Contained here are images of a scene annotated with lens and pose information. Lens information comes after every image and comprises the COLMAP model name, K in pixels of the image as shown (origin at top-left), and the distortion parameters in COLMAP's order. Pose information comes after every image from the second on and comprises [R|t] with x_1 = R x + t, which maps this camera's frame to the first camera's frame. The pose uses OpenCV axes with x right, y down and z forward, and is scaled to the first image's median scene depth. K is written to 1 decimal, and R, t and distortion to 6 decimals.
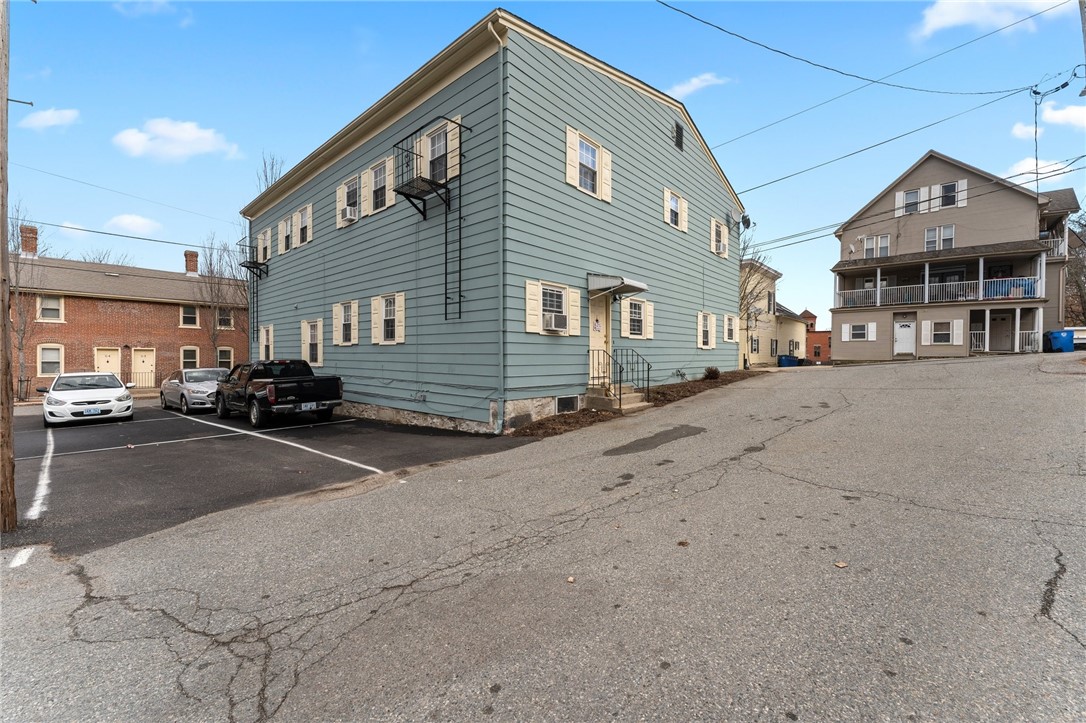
lens RADIAL K [[444.3, 0, 537.9], [0, 444.3, 357.4], [0, 0, 1]] dist [0.000503, 0.000325]
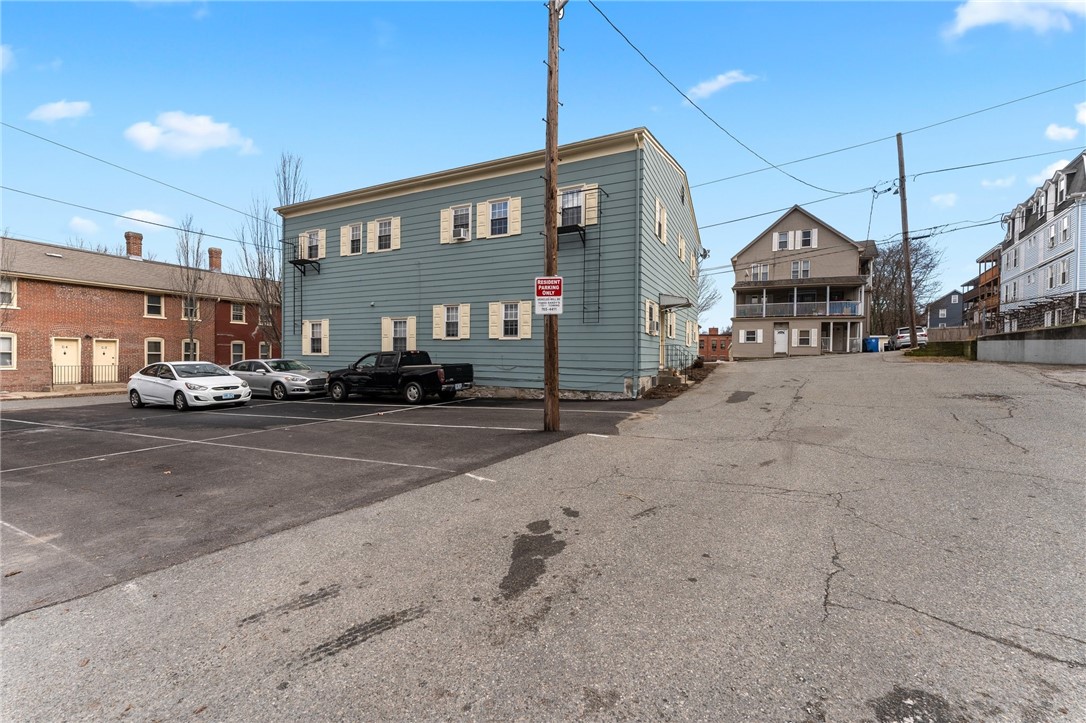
lens RADIAL K [[444.3, 0, 549.0], [0, 444.3, 359.0], [0, 0, 1]] dist [0.000503, 0.000325]
pose [[0.961122, 0.004806, 0.276083, -0.274223], [-0.006663, 0.999961, 0.005788, 0.009492], [-0.276045, -0.007402, 0.961116, -0.137311]]
